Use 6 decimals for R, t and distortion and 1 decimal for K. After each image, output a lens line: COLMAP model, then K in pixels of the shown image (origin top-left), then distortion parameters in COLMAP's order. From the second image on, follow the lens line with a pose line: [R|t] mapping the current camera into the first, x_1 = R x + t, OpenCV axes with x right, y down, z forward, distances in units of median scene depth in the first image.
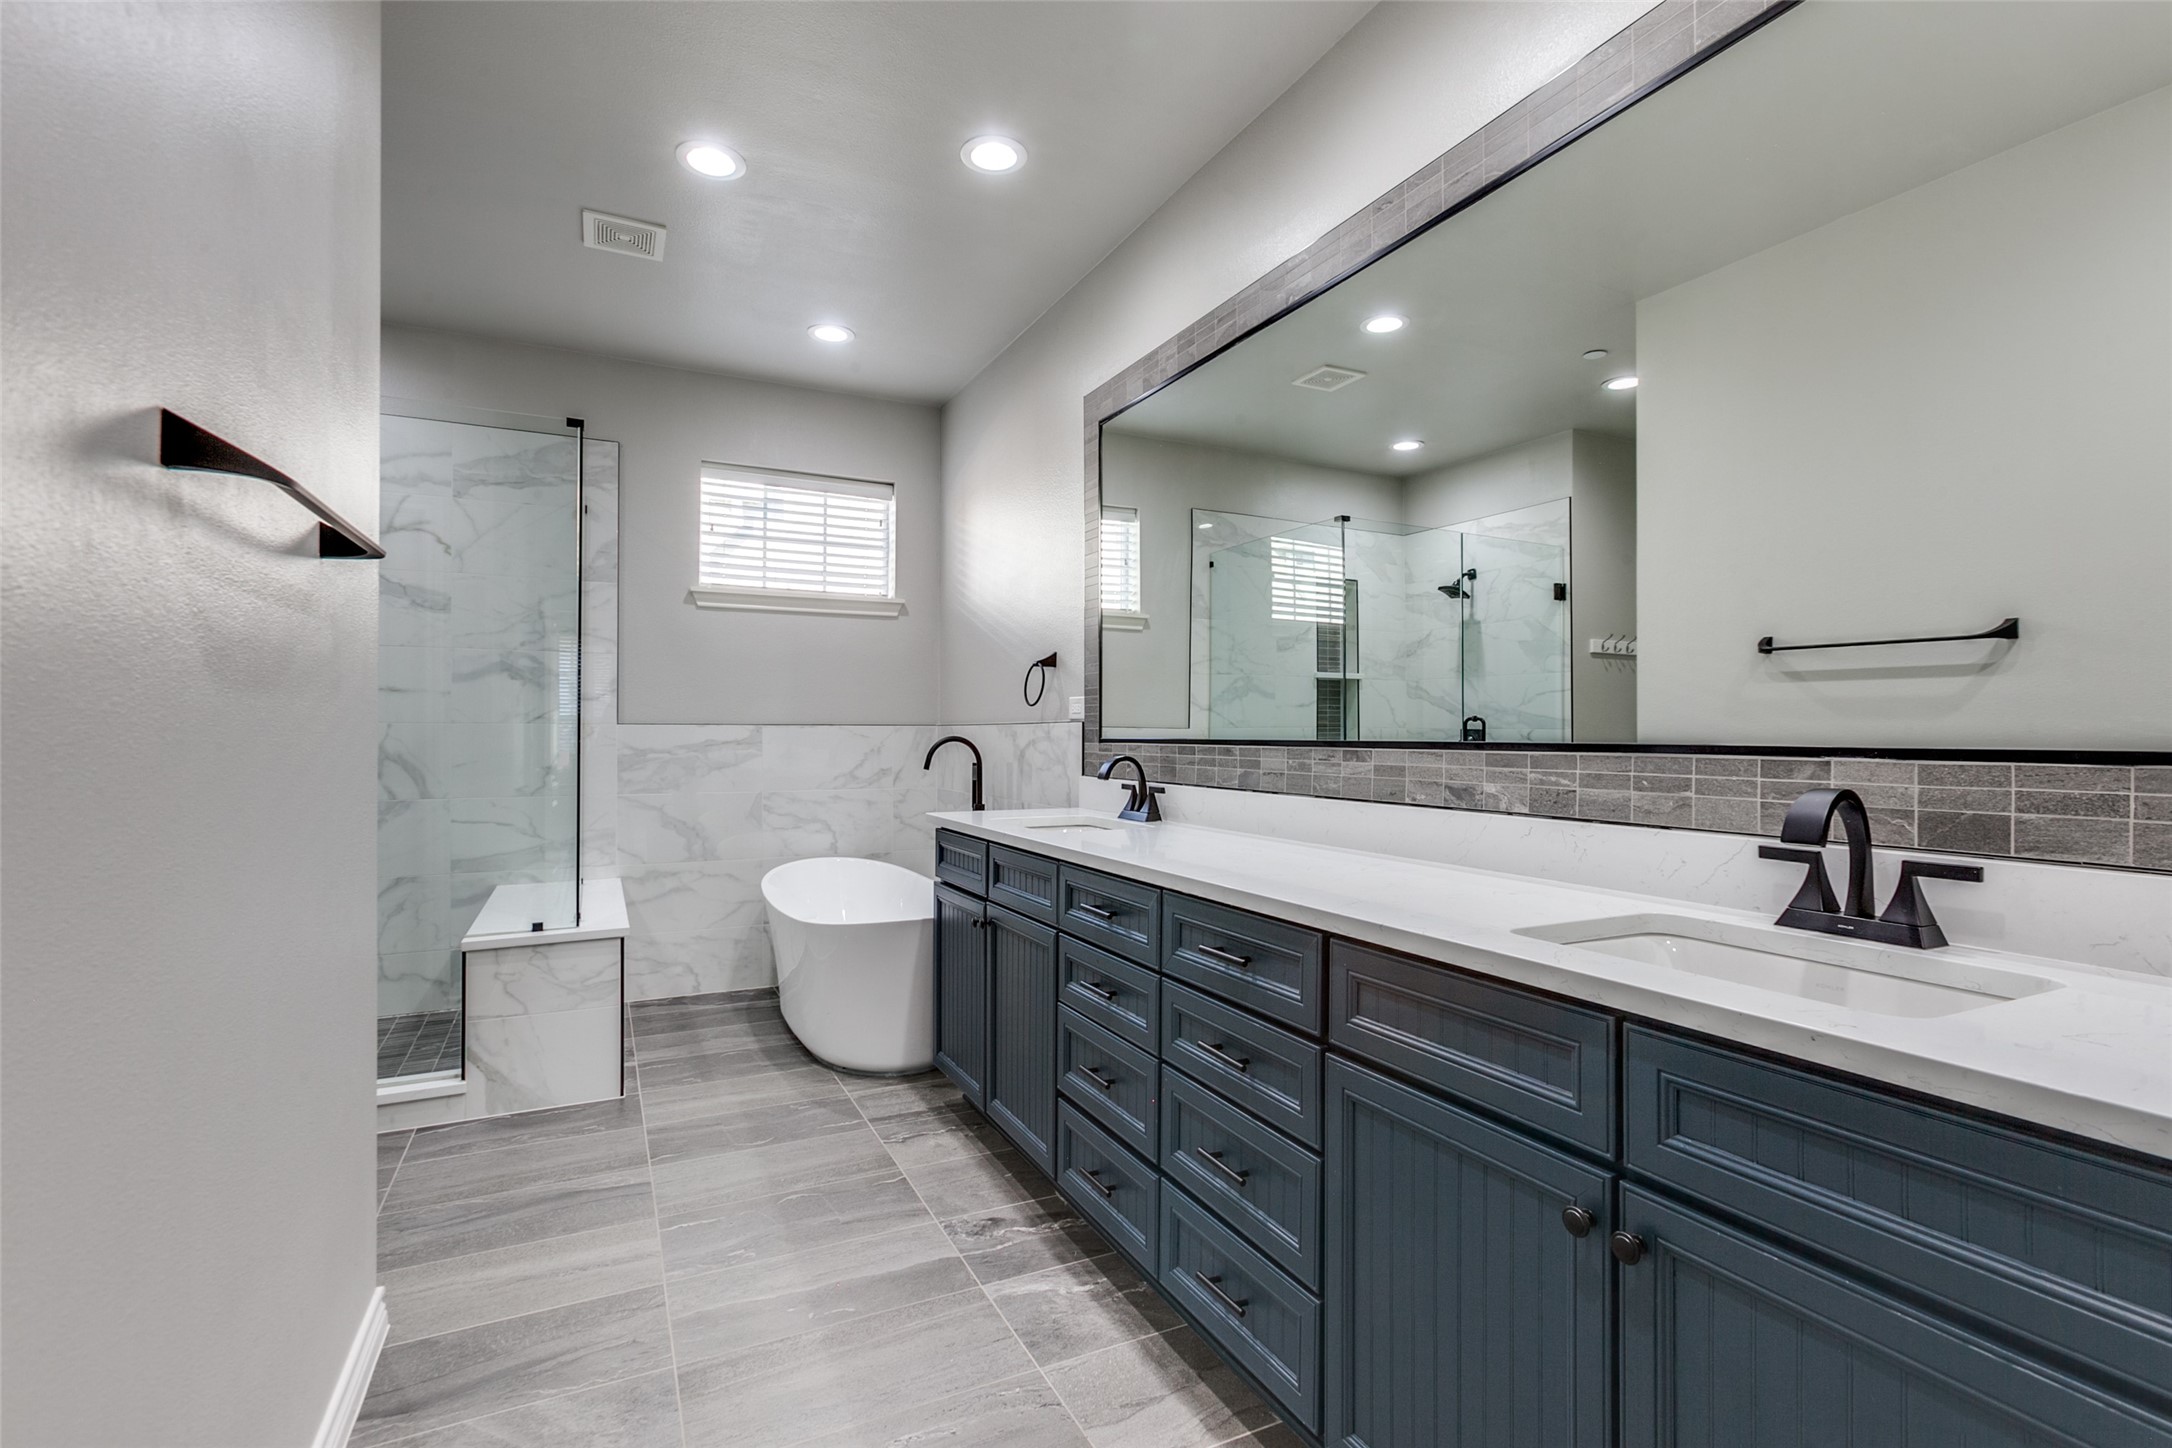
lens RADIAL K [[986.9, 0, 1090.8], [0, 986.9, 729.9], [0, 0, 1]] dist [-0.001116, 0.002004]
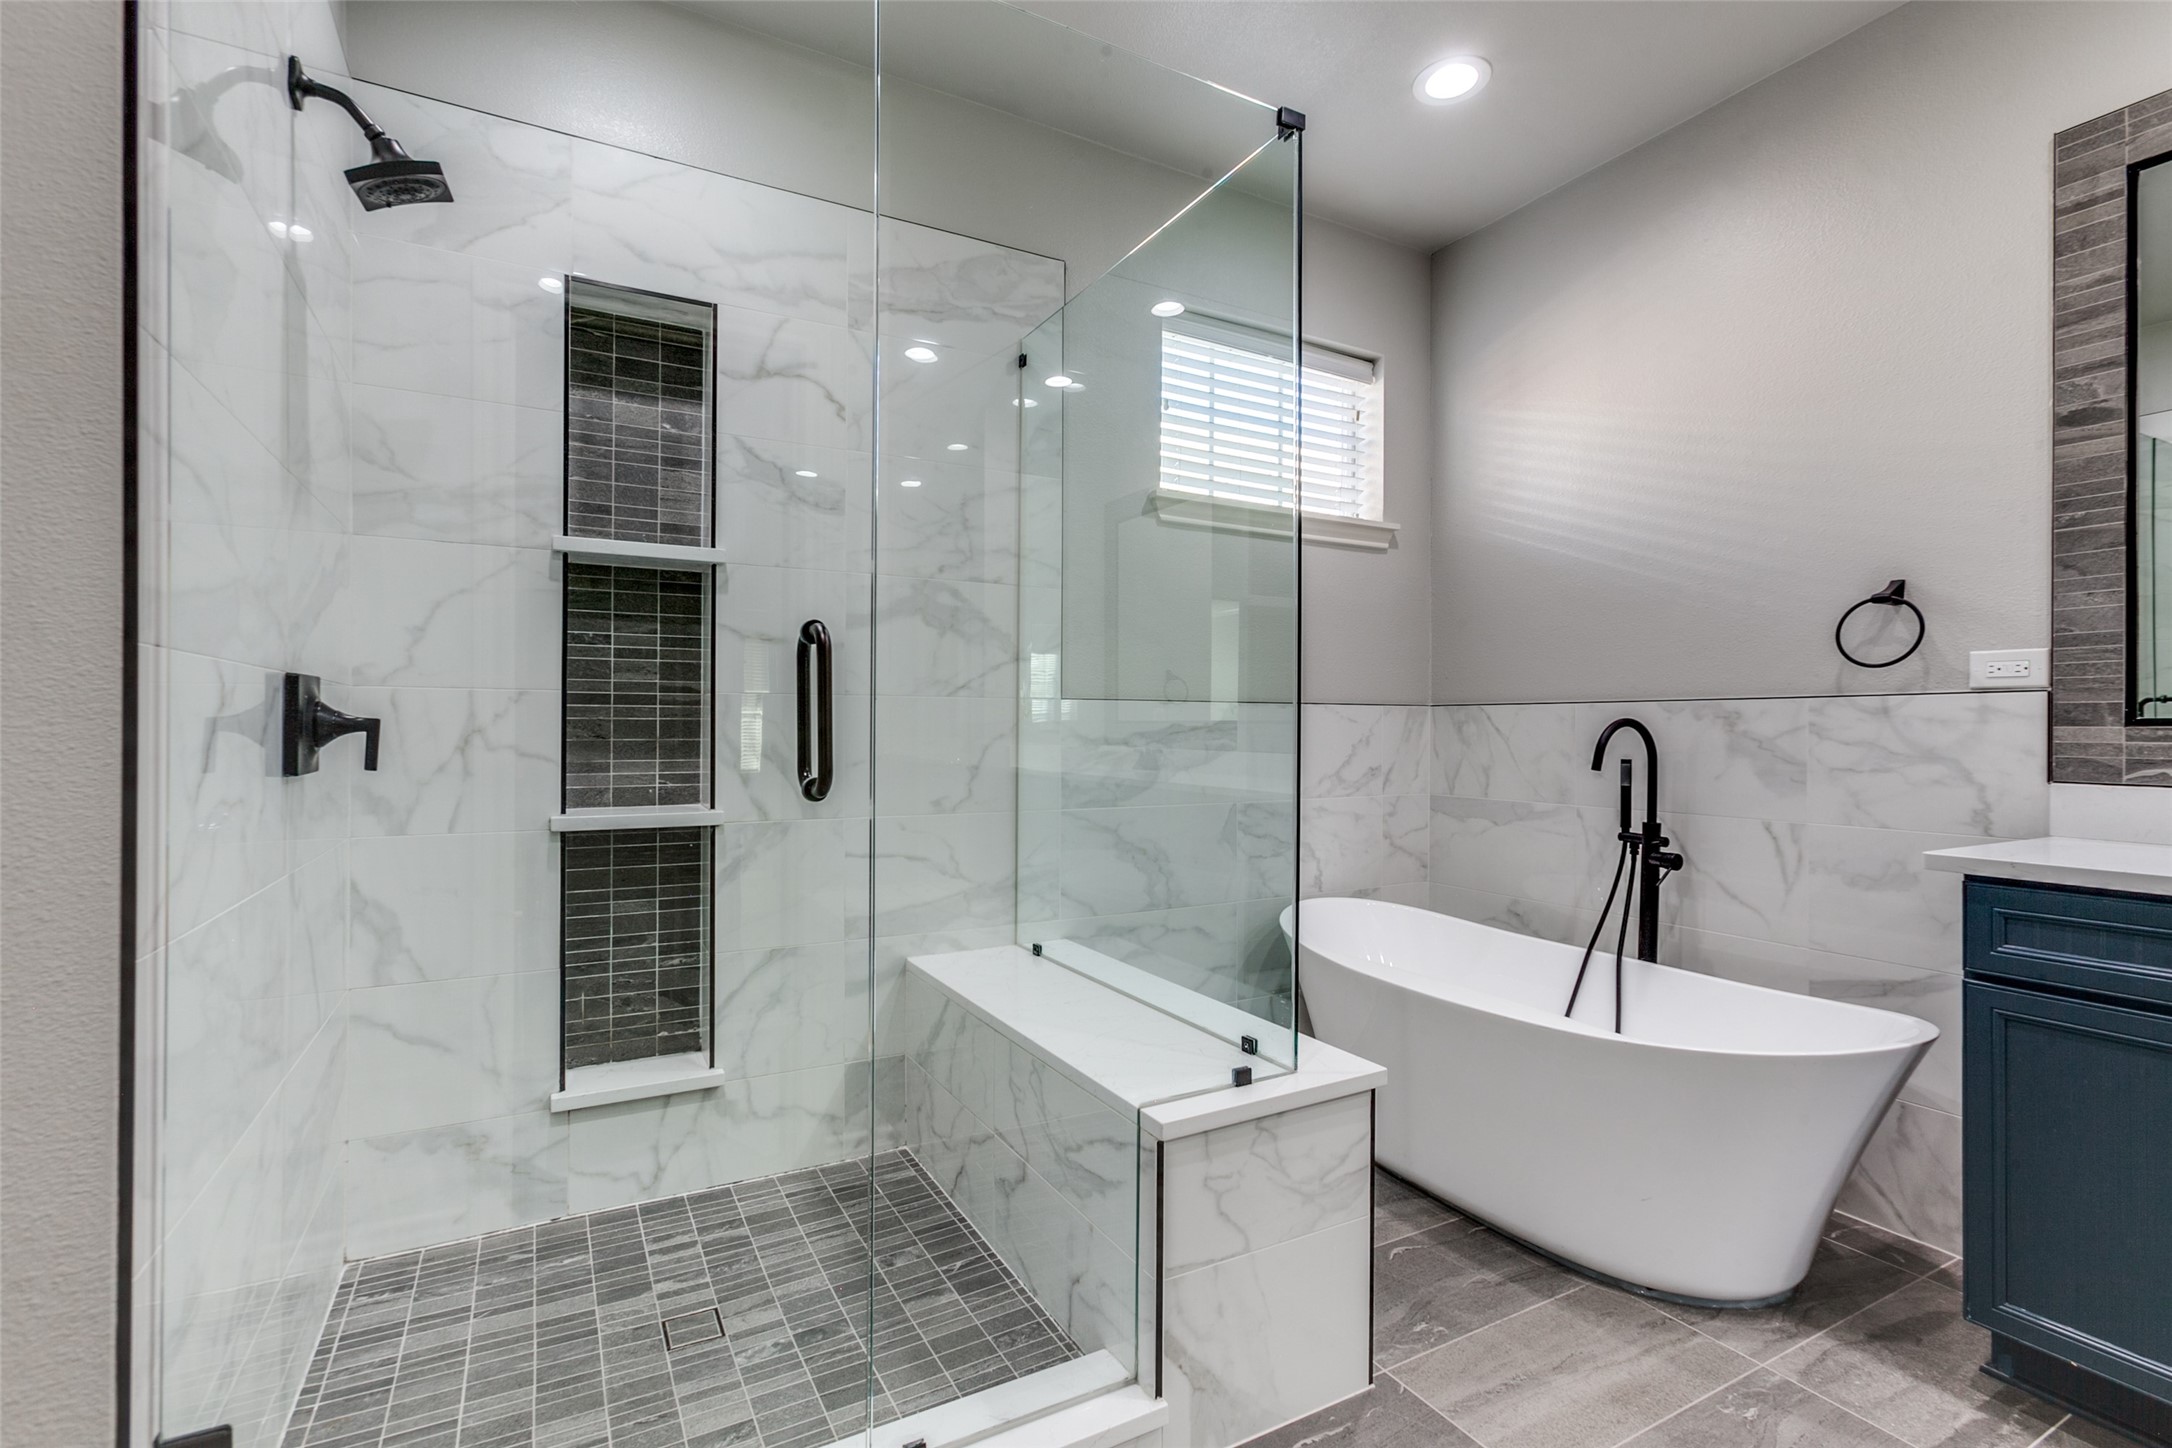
lens RADIAL K [[986.9, 0, 1082.4], [0, 986.9, 722.4], [0, 0, 1]] dist [-0.001116, 0.002004]
pose [[0.999077, 0.002545, 0.042881, -0.526790], [-0.002584, 0.999996, 0.000841, 0.009466], [-0.042879, -0.000951, 0.999080, 0.379479]]
